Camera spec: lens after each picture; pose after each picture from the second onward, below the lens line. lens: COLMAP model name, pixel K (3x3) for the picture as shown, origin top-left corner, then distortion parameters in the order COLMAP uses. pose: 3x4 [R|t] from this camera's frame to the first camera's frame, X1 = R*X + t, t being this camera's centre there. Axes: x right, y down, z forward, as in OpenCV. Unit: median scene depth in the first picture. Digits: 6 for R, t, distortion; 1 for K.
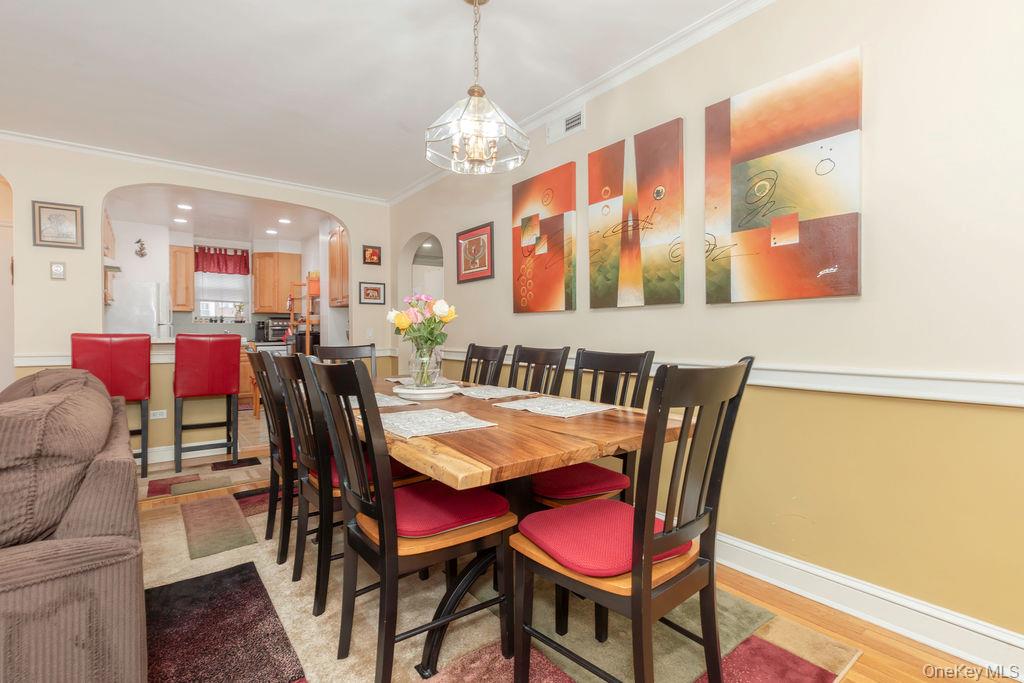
lens RADIAL K [[487.8, 0, 512.0], [0, 487.8, 341.5], [0, 0, 1]] dist [0.002356, 0.000401]
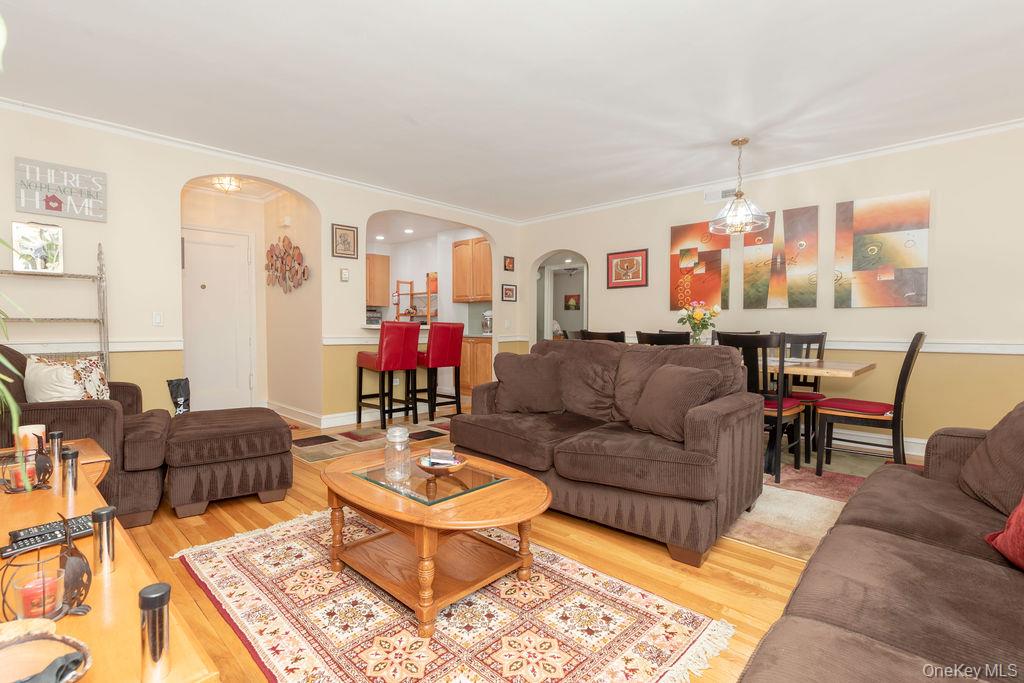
lens RADIAL K [[478.2, 0, 512.0], [0, 478.2, 341.5], [0, 0, 1]] dist [0.010874, -0.000376]
pose [[0.985171, -0.001966, 0.171565, -0.756067], [-0.000999, 0.999852, 0.017198, 0.014796], [-0.171573, -0.017115, 0.985023, -0.405921]]
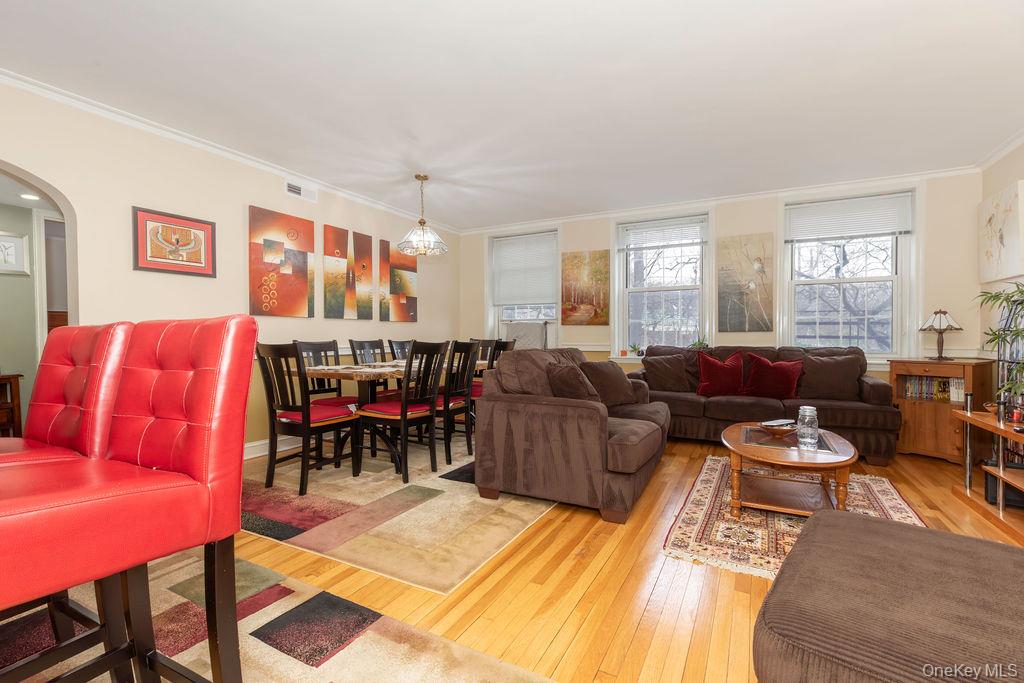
lens RADIAL K [[462.0, 0, 508.4], [0, 462.0, 340.0], [0, 0, 1]] dist [-0.000267, -0.000180]
pose [[-0.423763, -0.007177, 0.905744, -1.272239], [0.017595, 0.999715, 0.016154, -0.005483], [-0.905602, 0.022782, -0.423516, 0.925279]]
